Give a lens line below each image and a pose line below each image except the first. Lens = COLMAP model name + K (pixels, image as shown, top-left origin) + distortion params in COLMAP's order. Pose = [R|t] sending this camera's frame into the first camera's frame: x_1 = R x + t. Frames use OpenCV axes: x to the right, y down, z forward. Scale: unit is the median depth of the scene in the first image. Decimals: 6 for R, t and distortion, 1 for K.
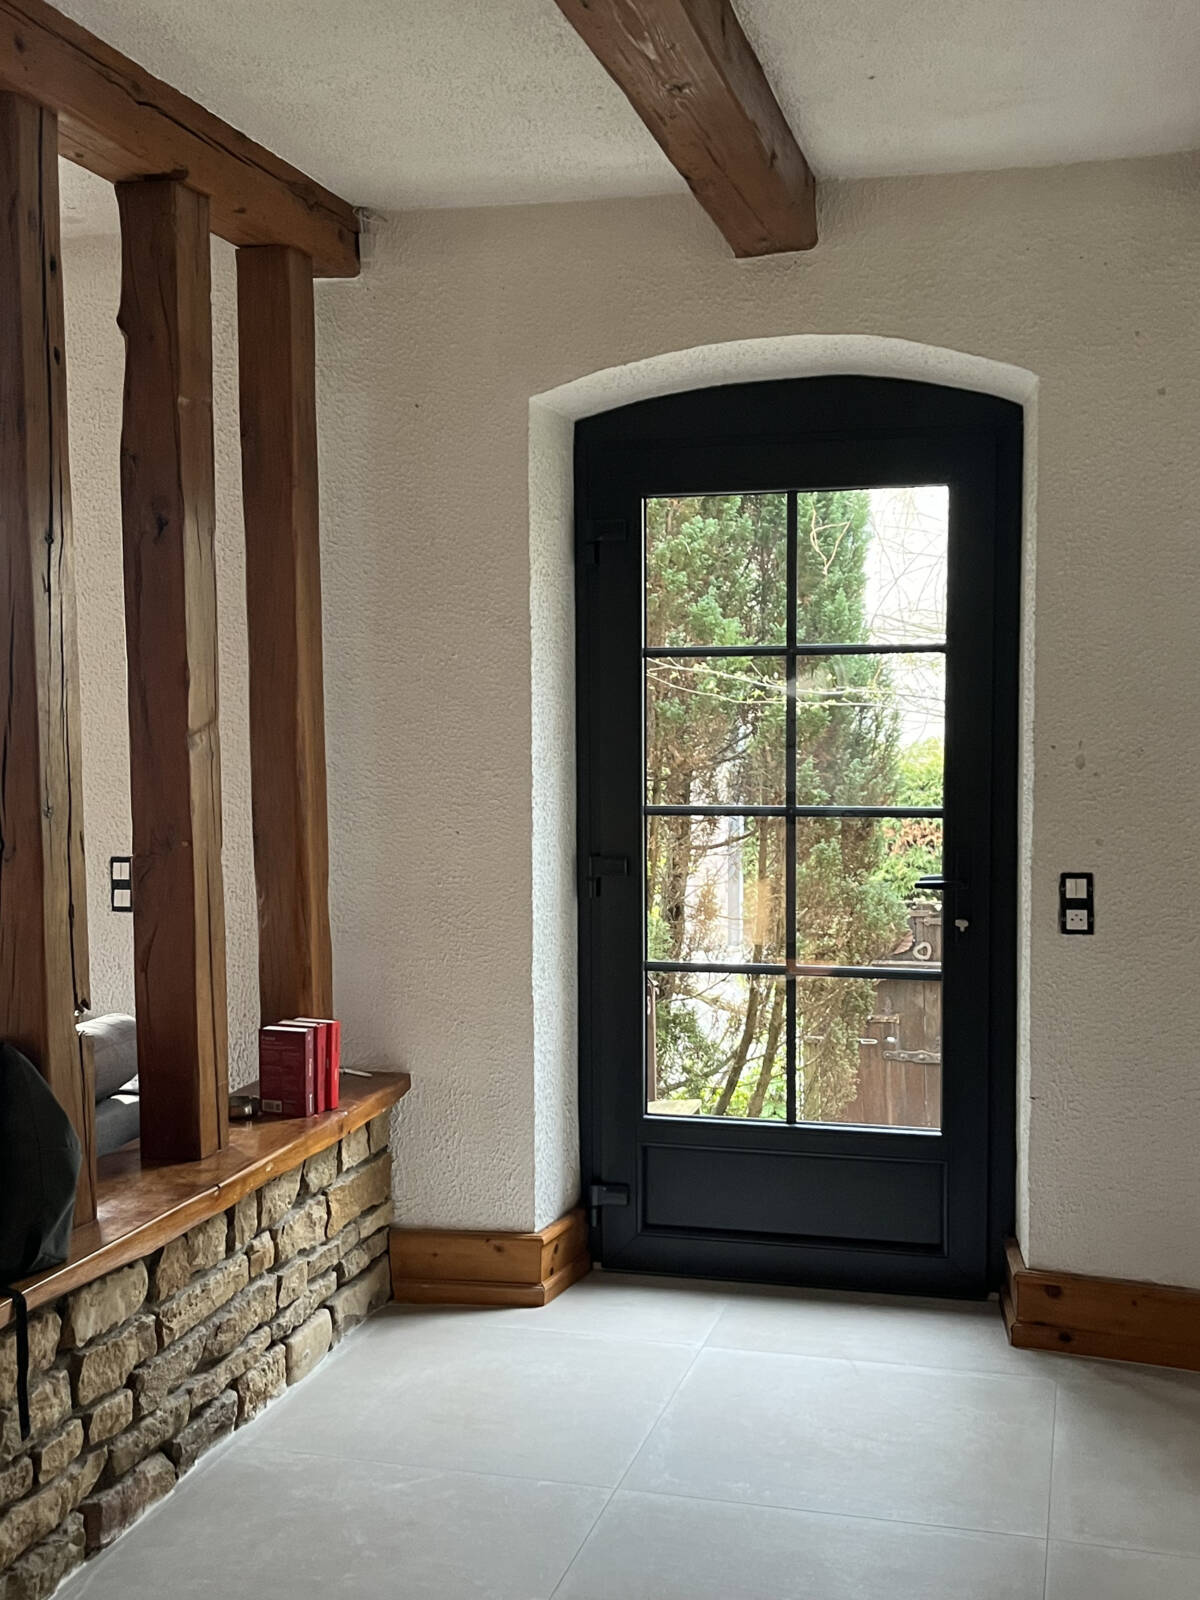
lens RADIAL K [[1833.8, 0, 598.2], [0, 1833.8, 803.5], [0, 0, 1]] dist [-0.005219, 0.000000]
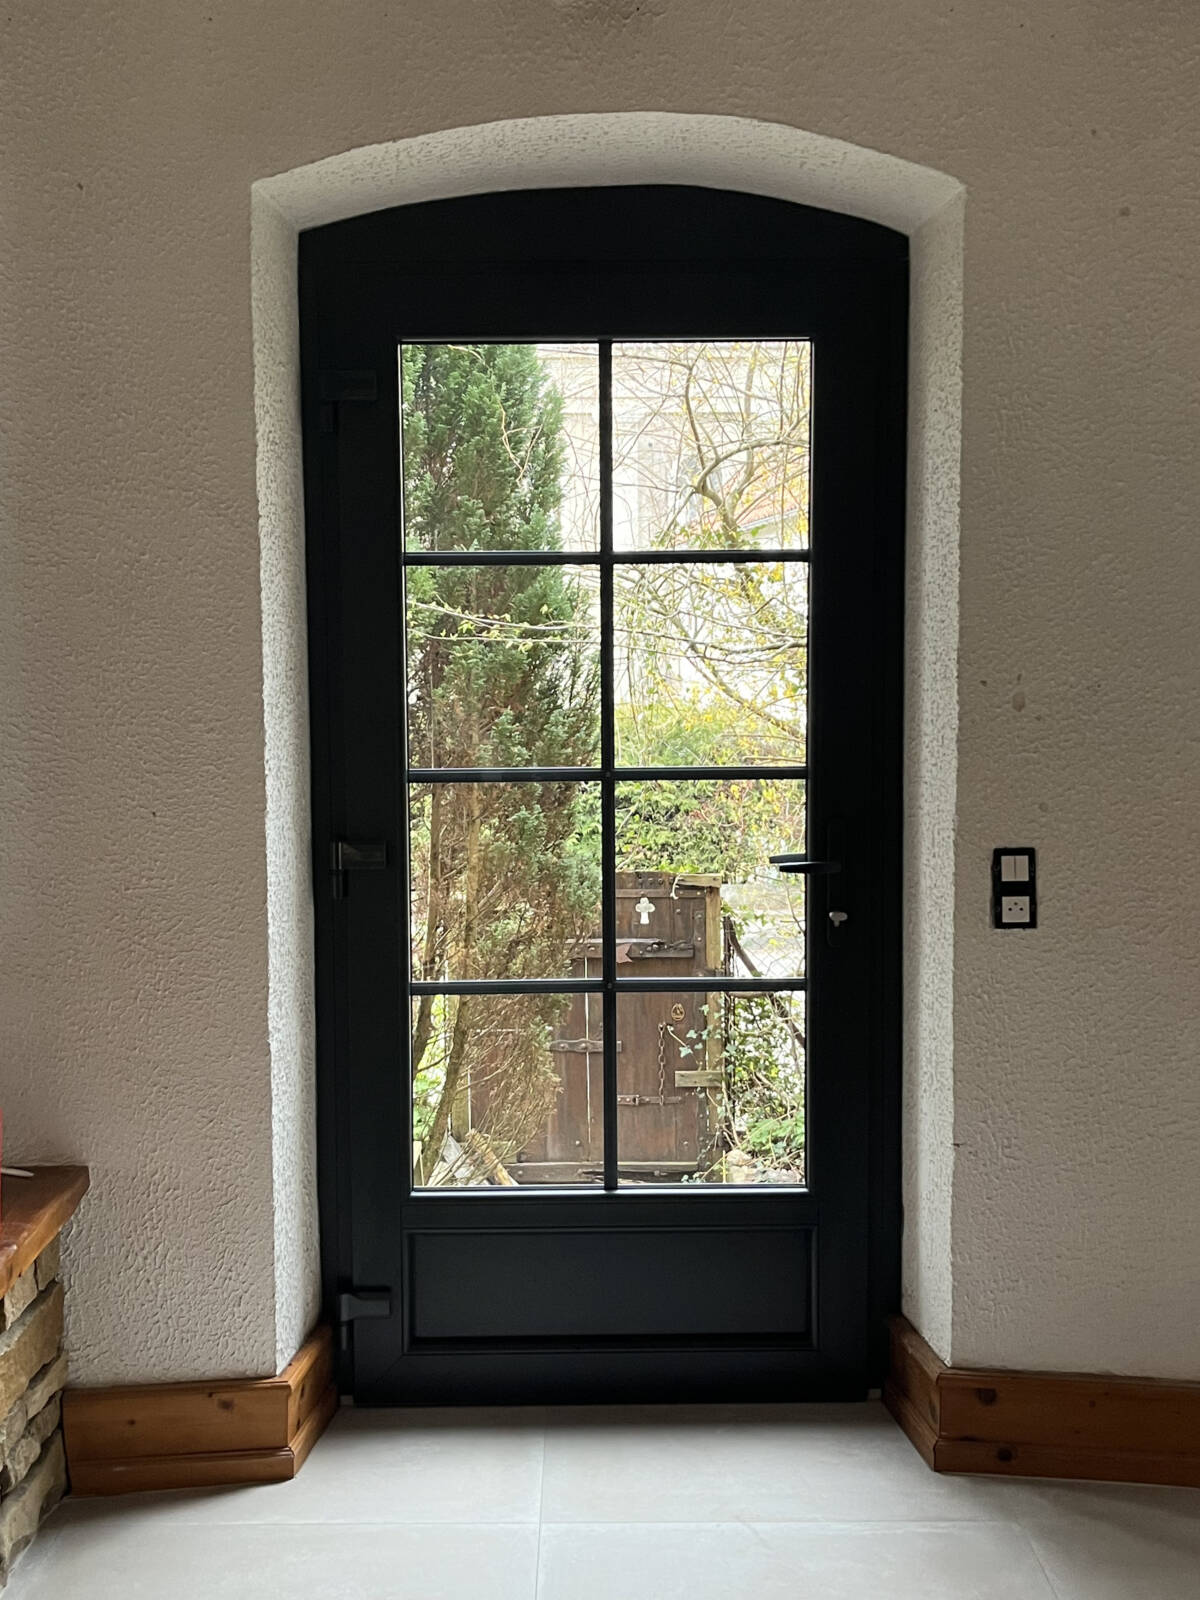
lens RADIAL K [[1833.8, 0, 602.5], [0, 1833.8, 799.6], [0, 0, 1]] dist [-0.005219, 0.000000]
pose [[0.963862, -0.022130, 0.265483, -0.097751], [0.017070, 0.999626, 0.021349, -0.001277], [-0.265856, -0.016046, 0.963879, 0.292531]]
